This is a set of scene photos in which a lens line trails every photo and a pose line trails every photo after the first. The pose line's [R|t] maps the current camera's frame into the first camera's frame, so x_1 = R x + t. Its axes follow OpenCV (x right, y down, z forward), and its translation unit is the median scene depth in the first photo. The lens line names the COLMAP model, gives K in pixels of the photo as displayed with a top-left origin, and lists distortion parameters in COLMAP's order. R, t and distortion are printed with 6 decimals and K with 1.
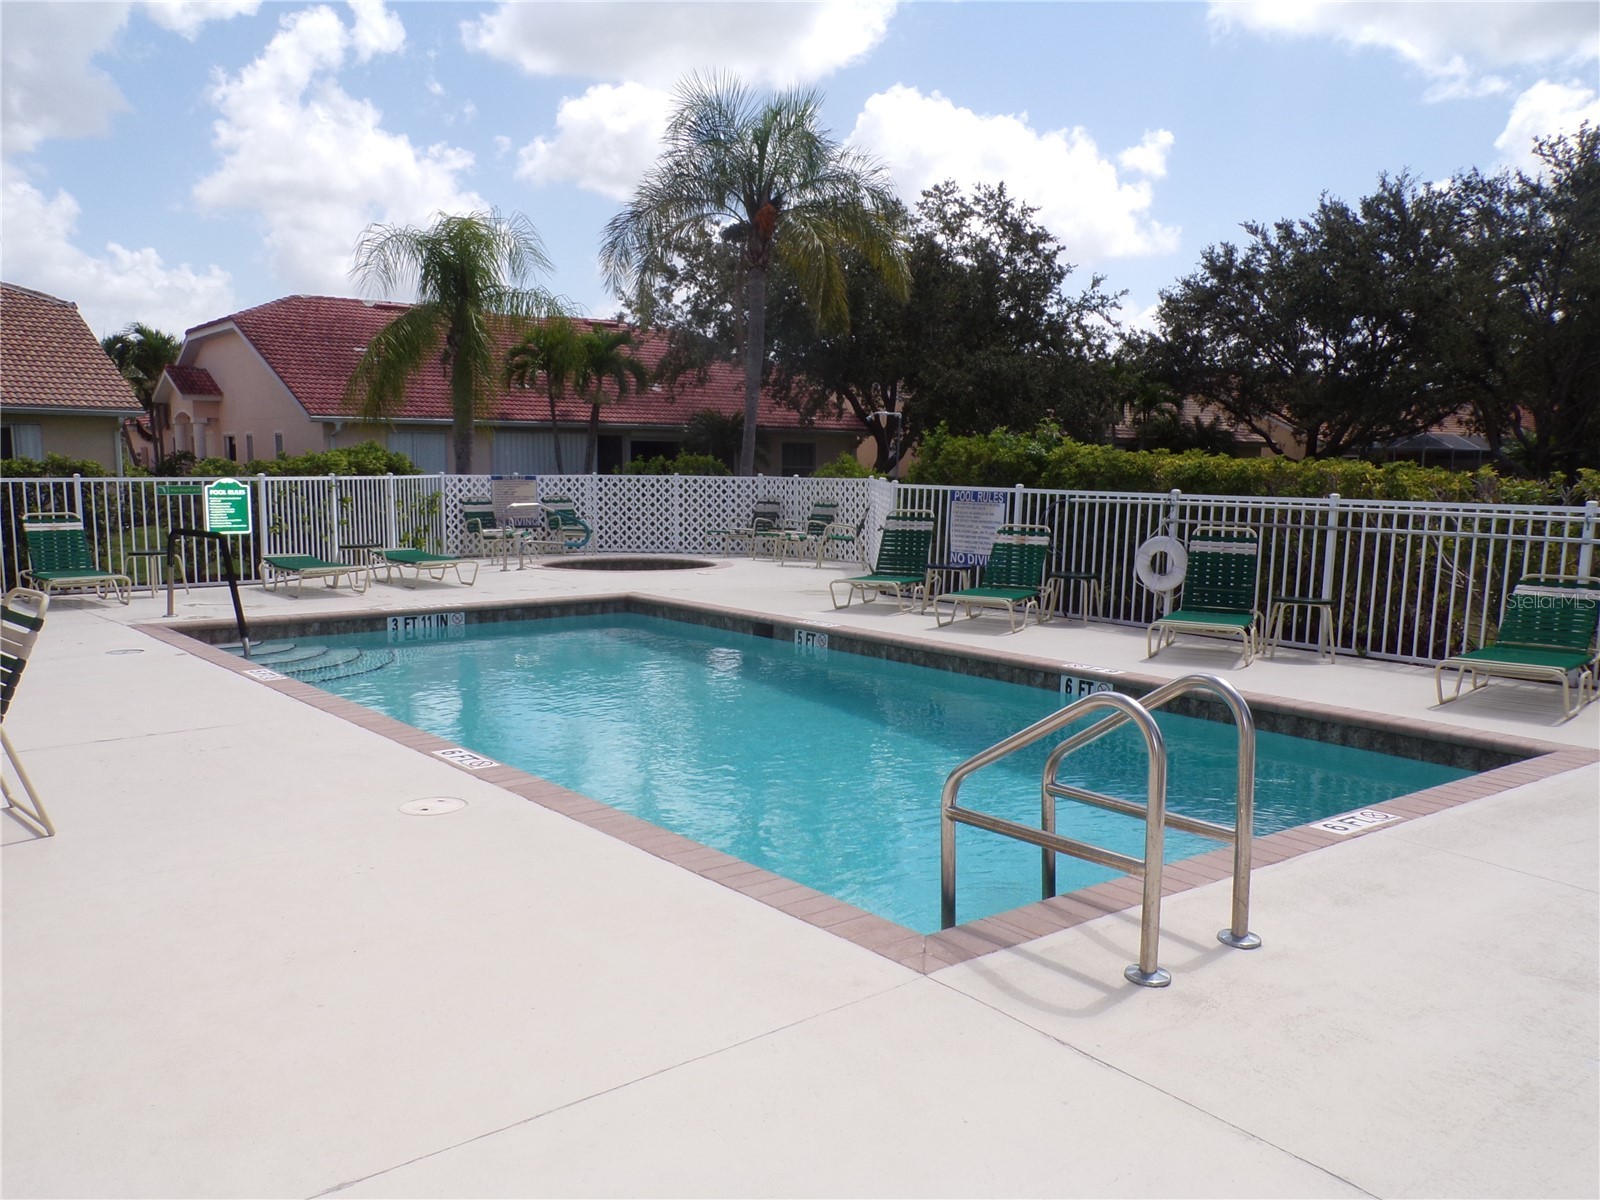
lens RADIAL K [[1268.0, 0, 800.0], [0, 1268.0, 600.0], [0, 0, 1]] dist [0.008885, 0.002237]
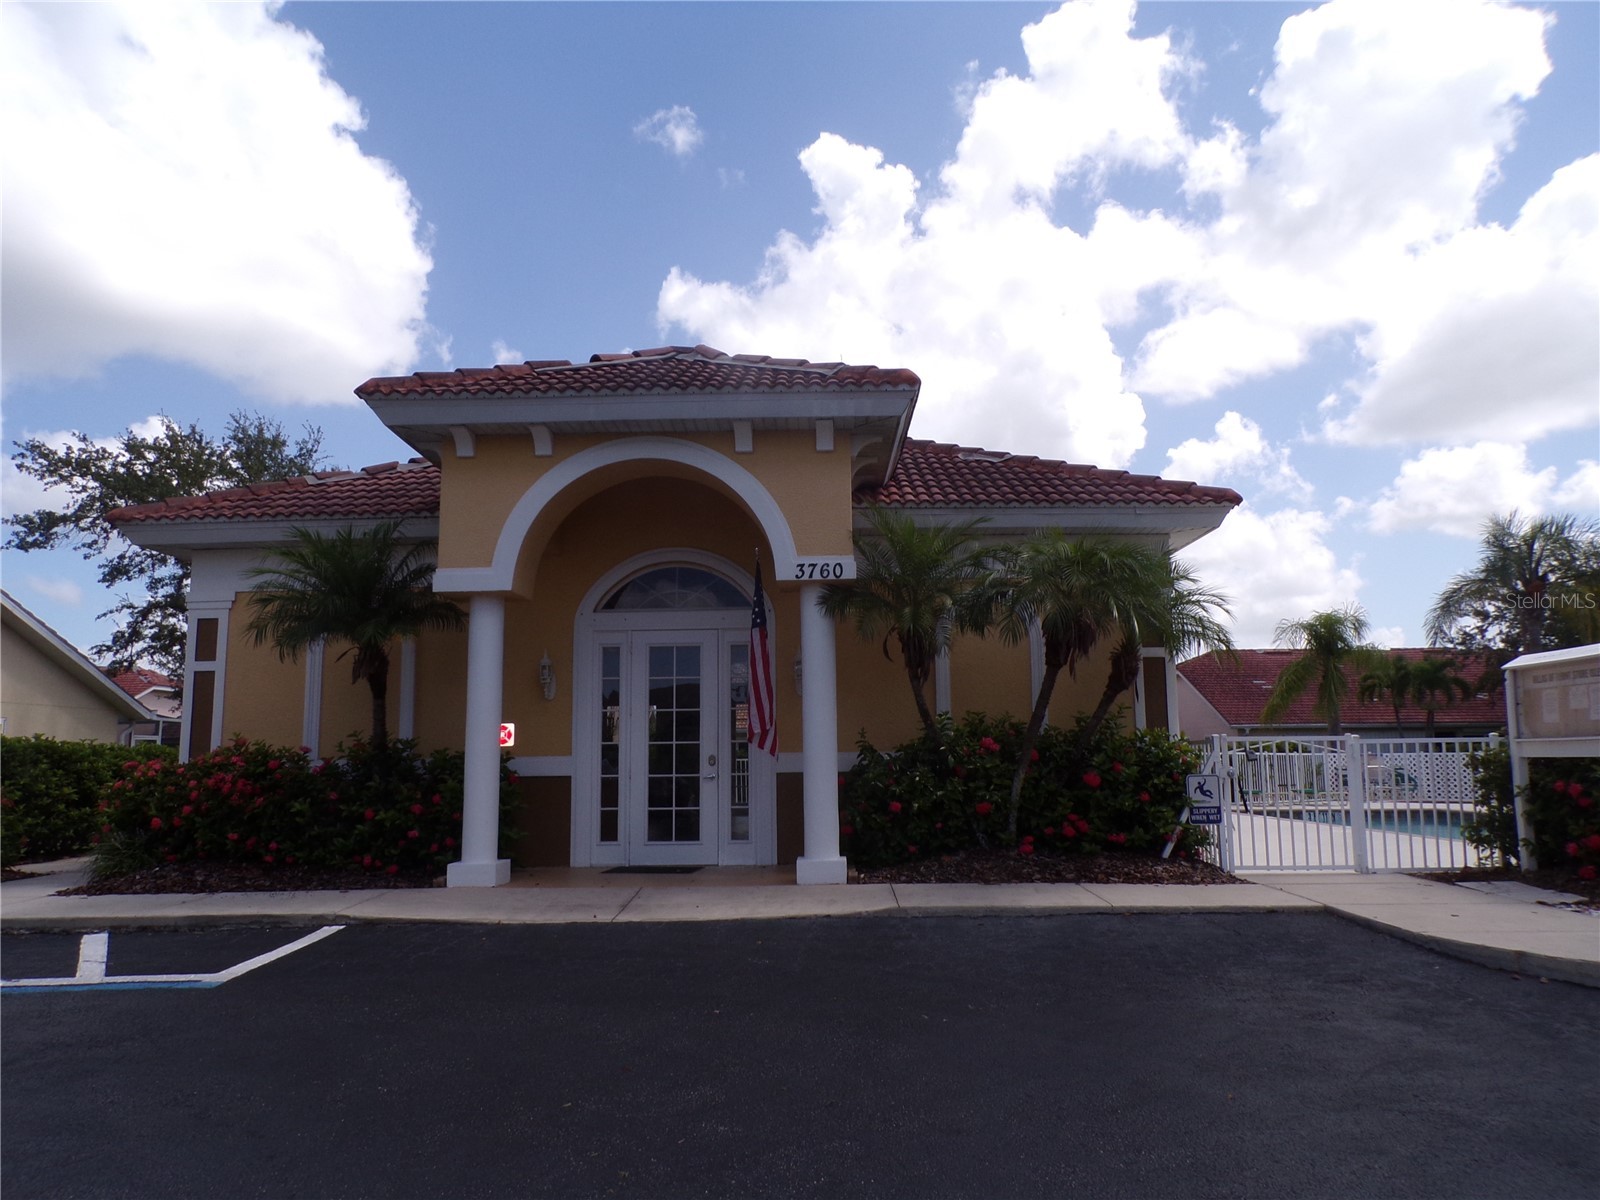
lens RADIAL K [[1097.5, 0, 800.0], [0, 1097.5, 600.0], [0, 0, 1]] dist [-0.000020, 0.045403]
pose [[0.766029, -0.107993, -0.633670, 0.096807], [-0.056746, 0.970577, -0.234010, 0.057199], [0.640296, 0.215217, 0.737362, -0.403939]]
